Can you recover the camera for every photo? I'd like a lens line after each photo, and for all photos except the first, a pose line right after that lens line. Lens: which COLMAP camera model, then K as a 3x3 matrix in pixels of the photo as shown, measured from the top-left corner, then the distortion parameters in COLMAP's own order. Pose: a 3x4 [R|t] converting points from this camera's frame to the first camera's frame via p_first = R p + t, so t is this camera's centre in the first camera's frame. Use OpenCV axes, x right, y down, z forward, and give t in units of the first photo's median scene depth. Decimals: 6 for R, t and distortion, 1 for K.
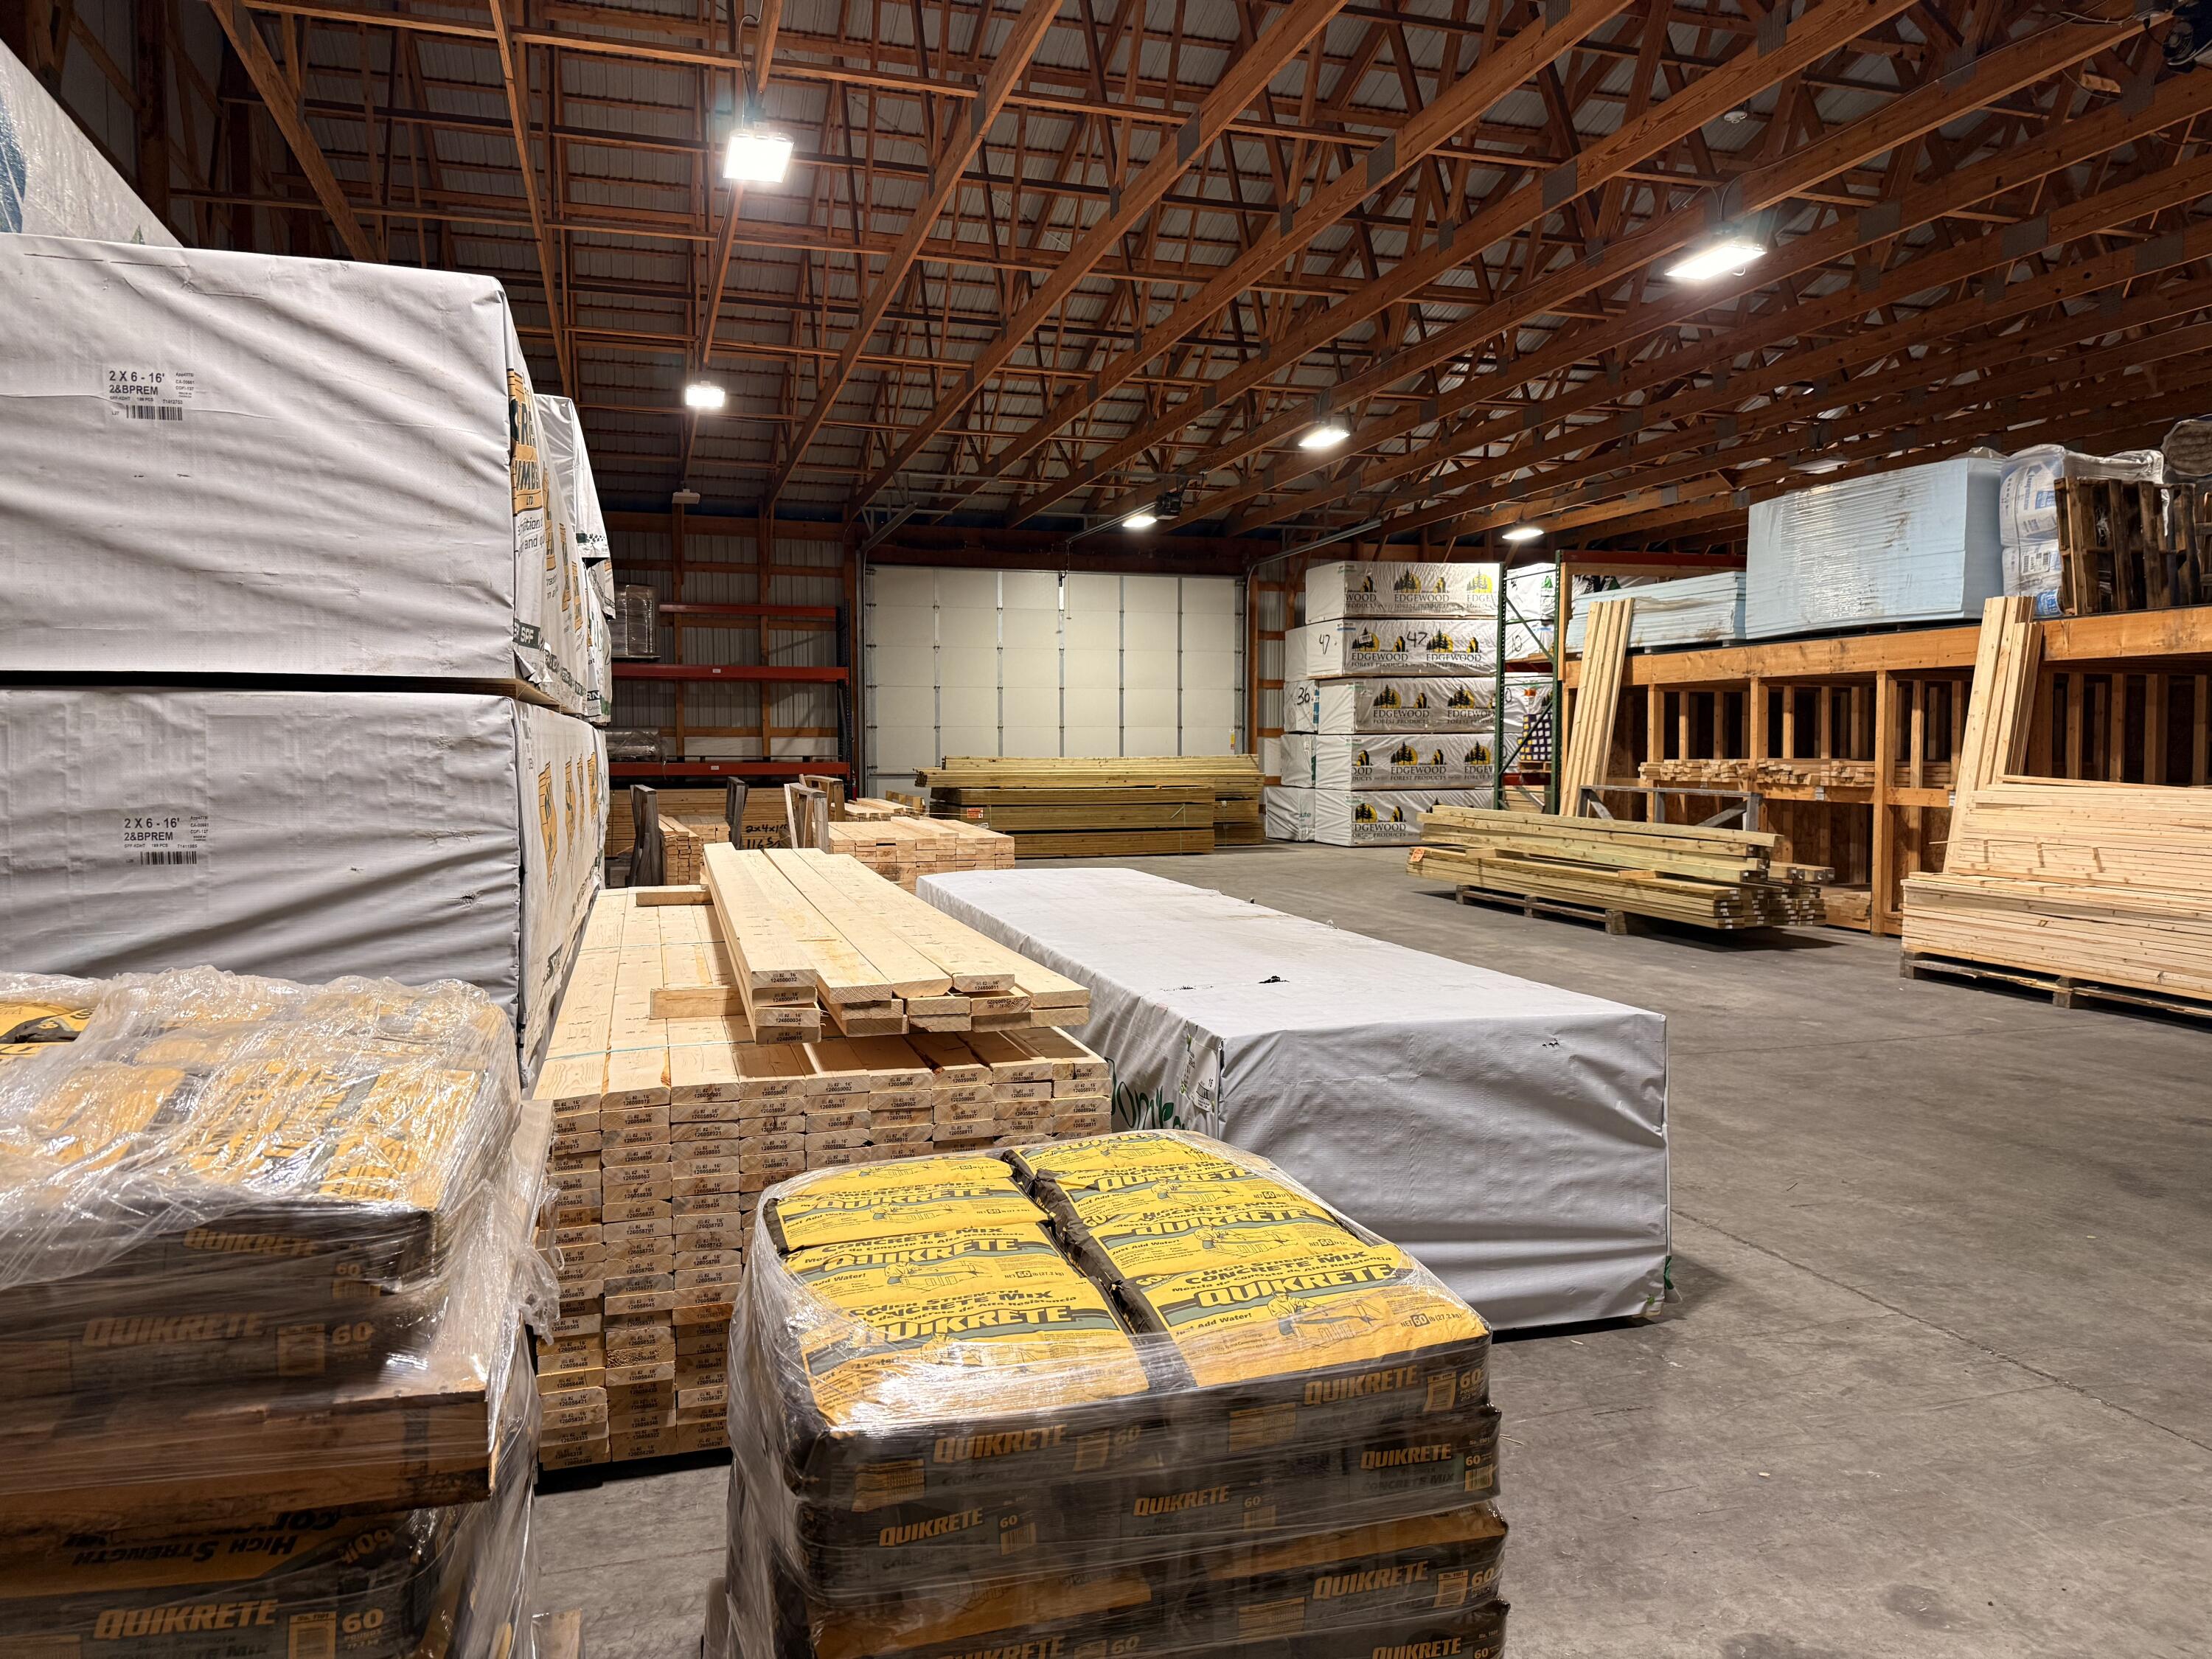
lens RADIAL K [[1547.1, 0, 1110.8], [0, 1547.1, 825.0], [0, 0, 1]] dist [0.035571, -0.054370]
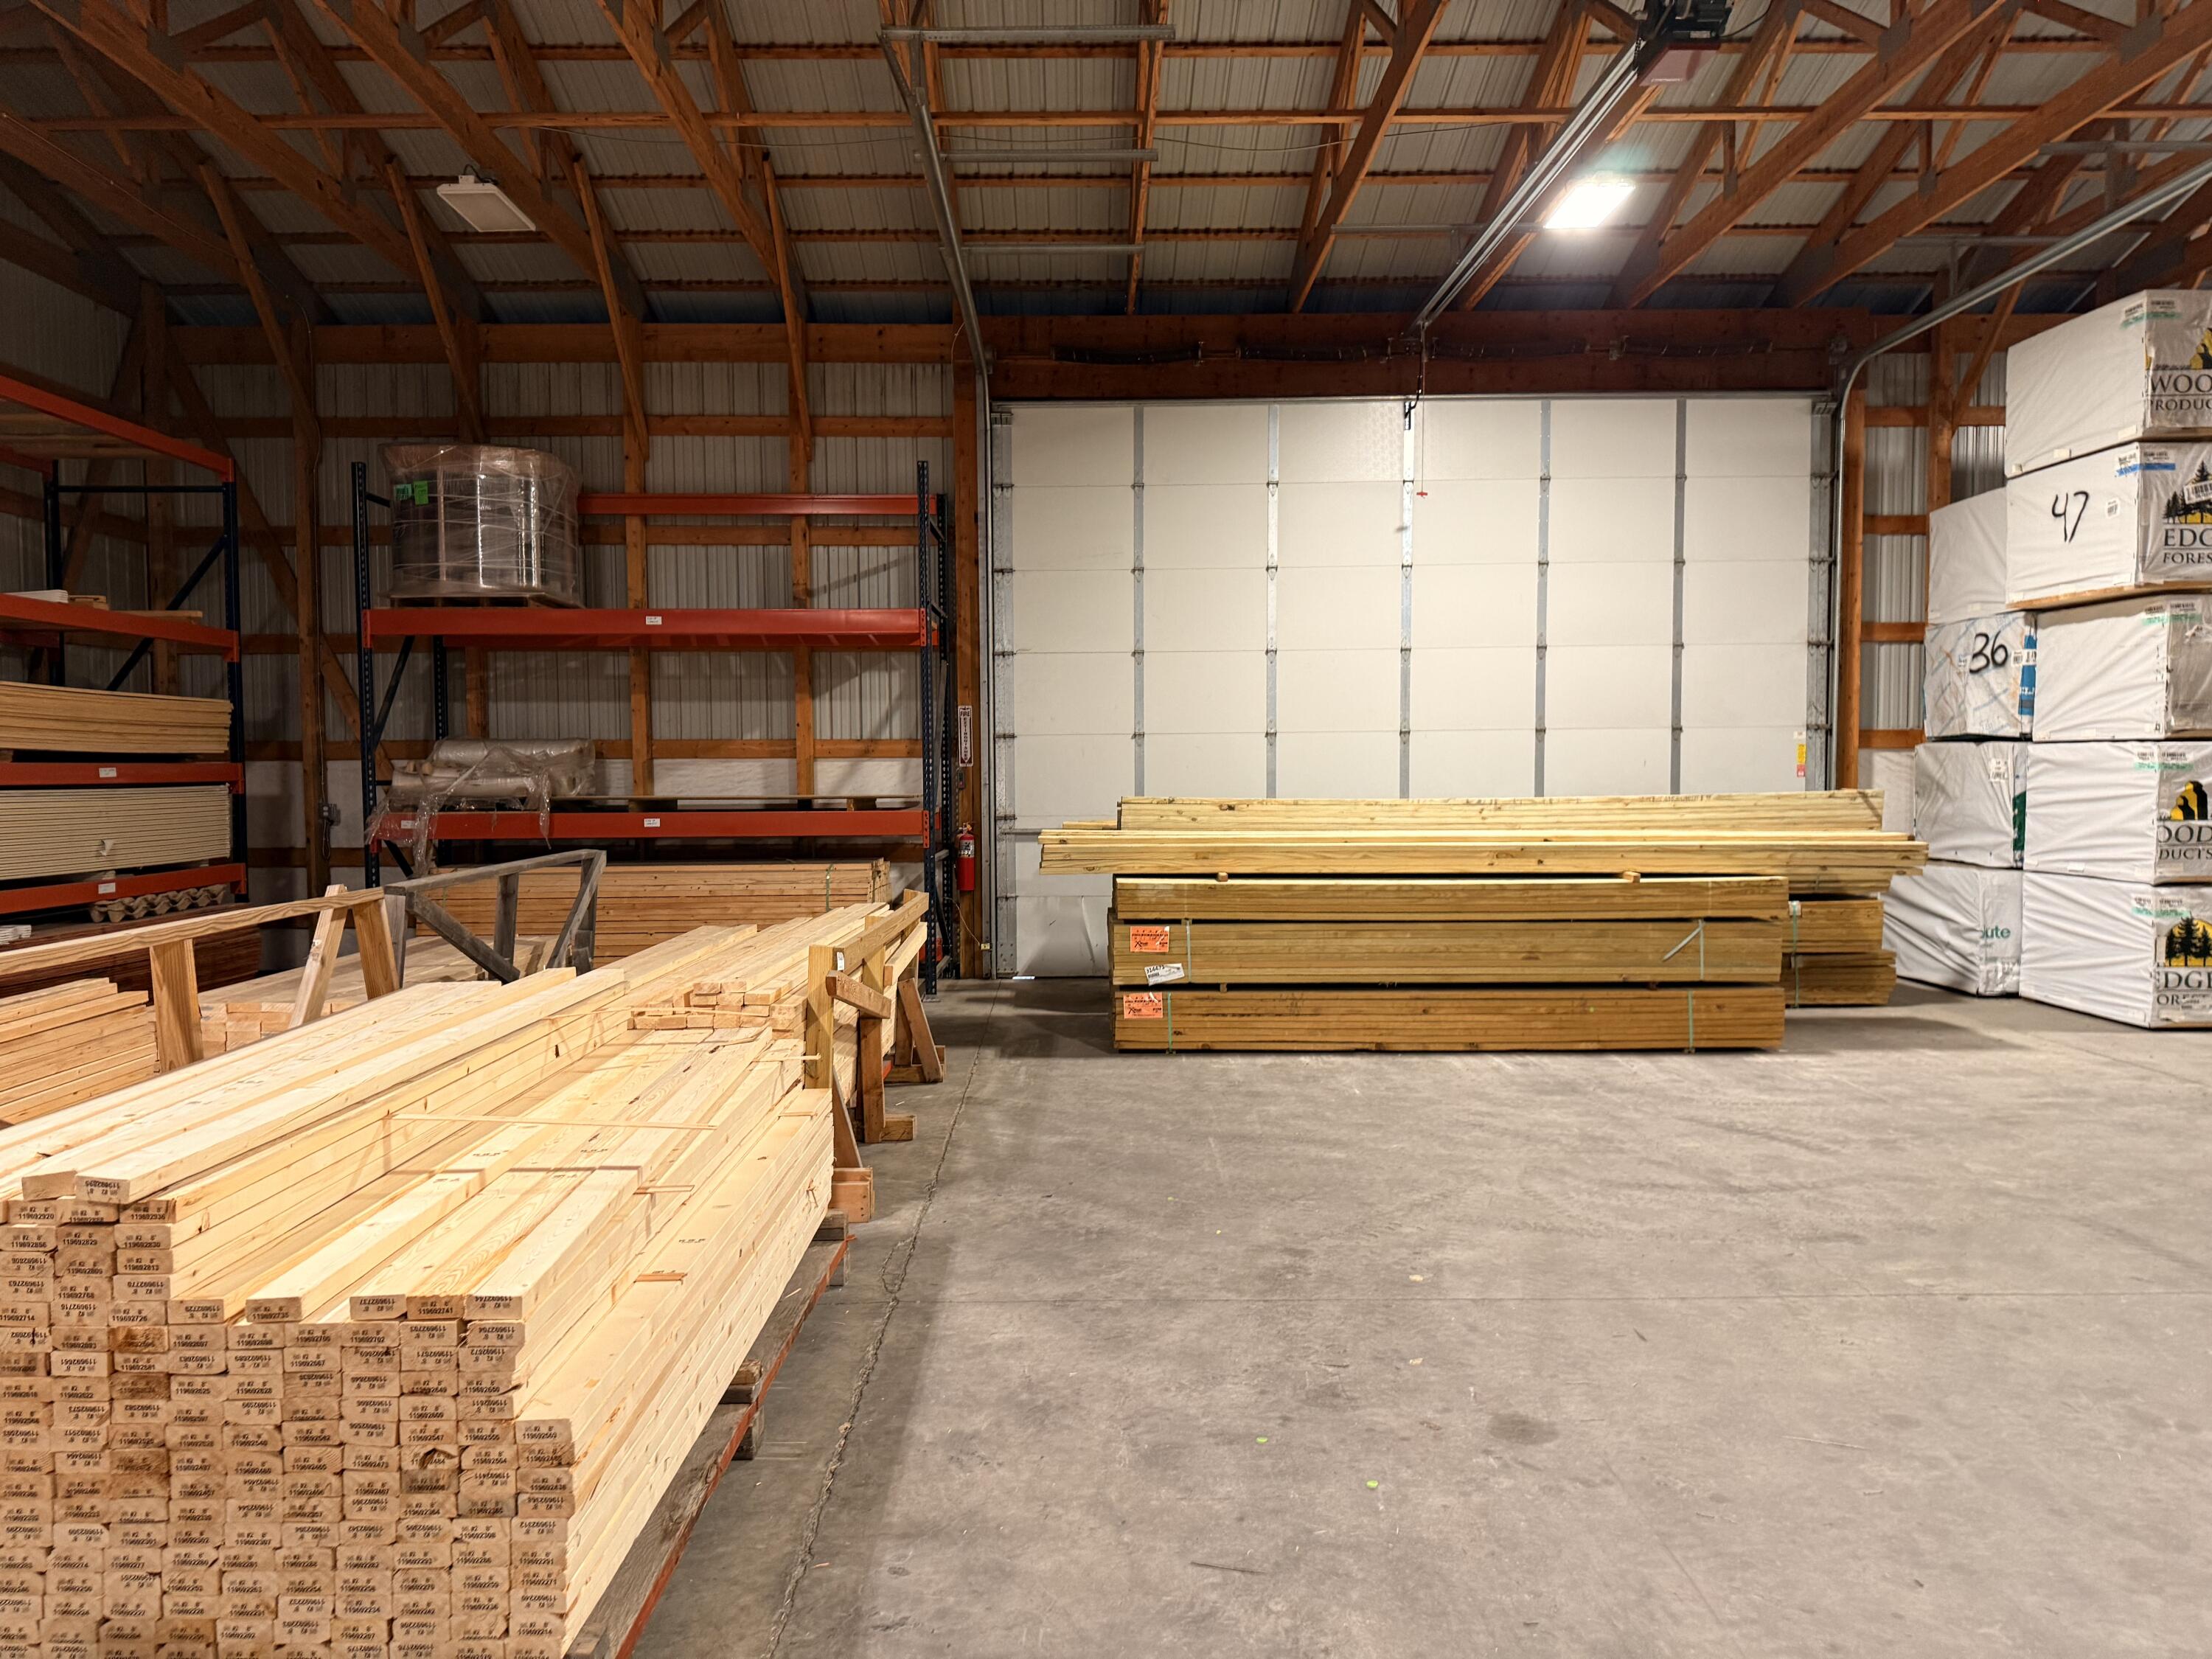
lens RADIAL K [[1547.1, 0, 1052.7], [0, 1547.1, 857.9], [0, 0, 1]] dist [0.035571, -0.054370]
pose [[0.951591, 0.012077, -0.307131, 0.018457], [-0.009590, 0.999908, 0.009608, -0.047471], [0.307219, -0.006197, 0.951619, 0.860266]]
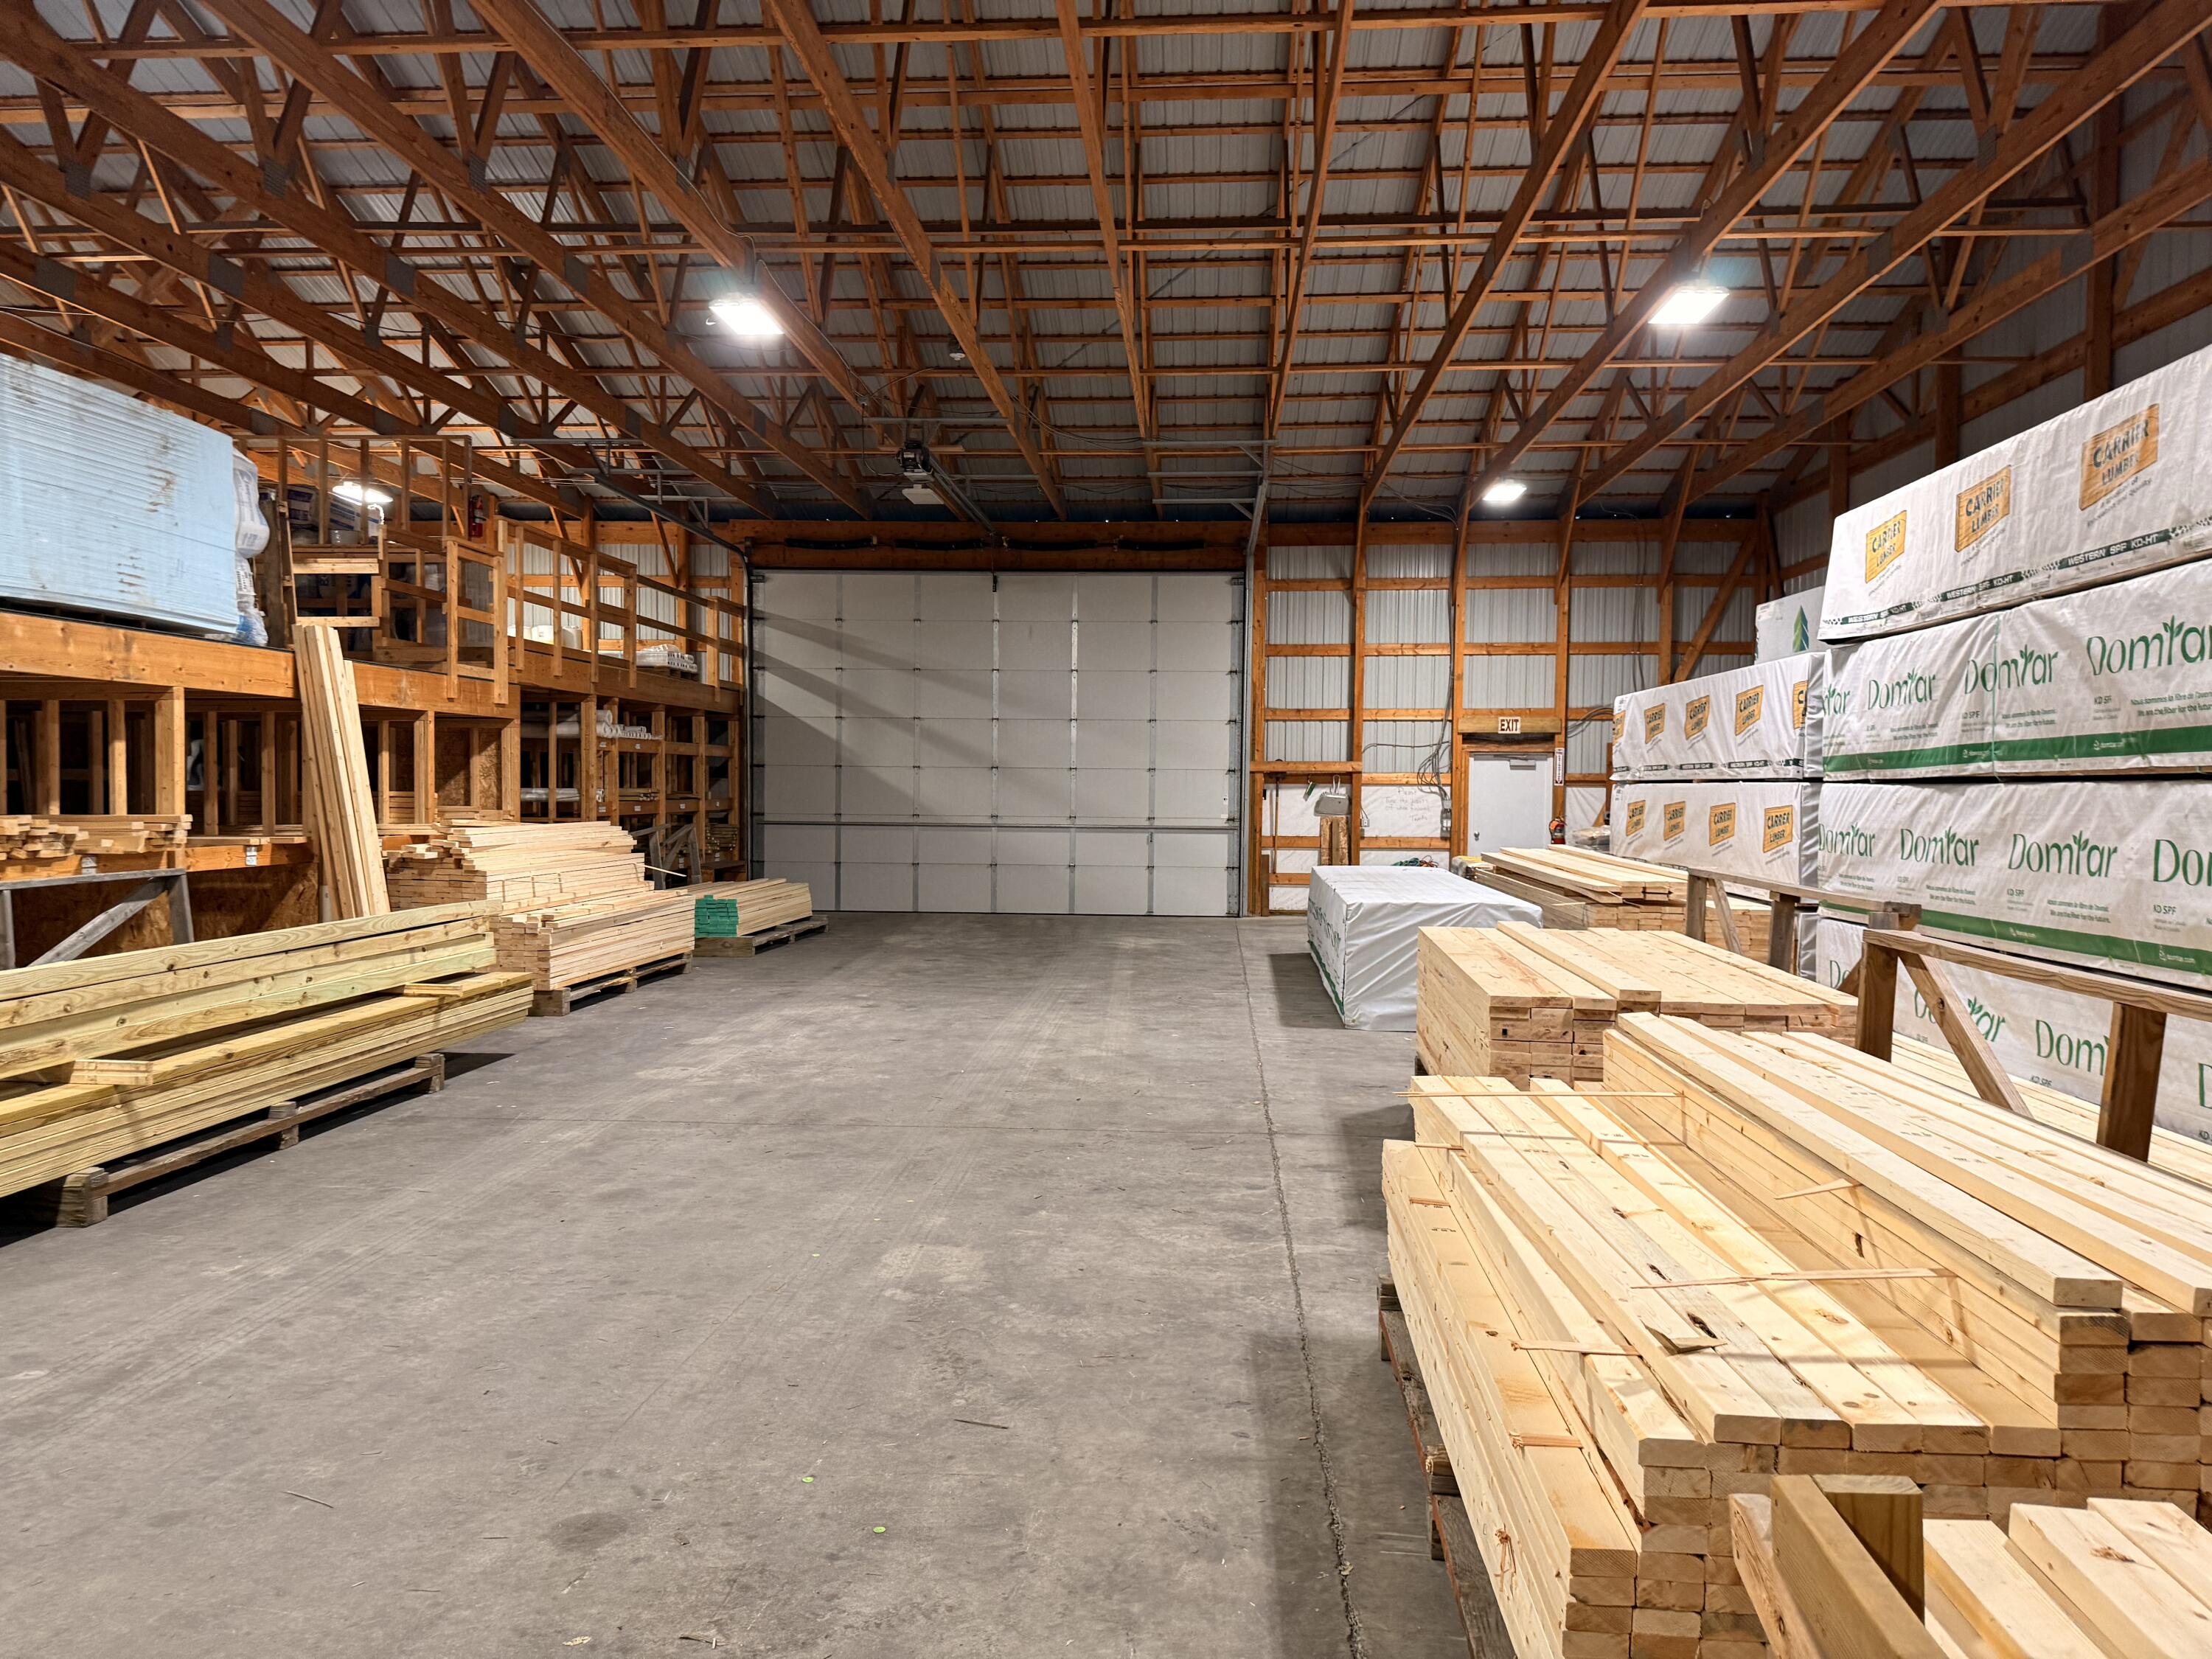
lens RADIAL K [[1547.1, 0, 1103.9], [0, 1547.1, 836.3], [0, 0, 1]] dist [0.035571, -0.054370]
pose [[-0.933269, -0.018877, 0.358681, -0.140845], [0.011263, 0.996589, 0.081756, -0.073053], [-0.359000, 0.080341, -0.929873, 1.313554]]
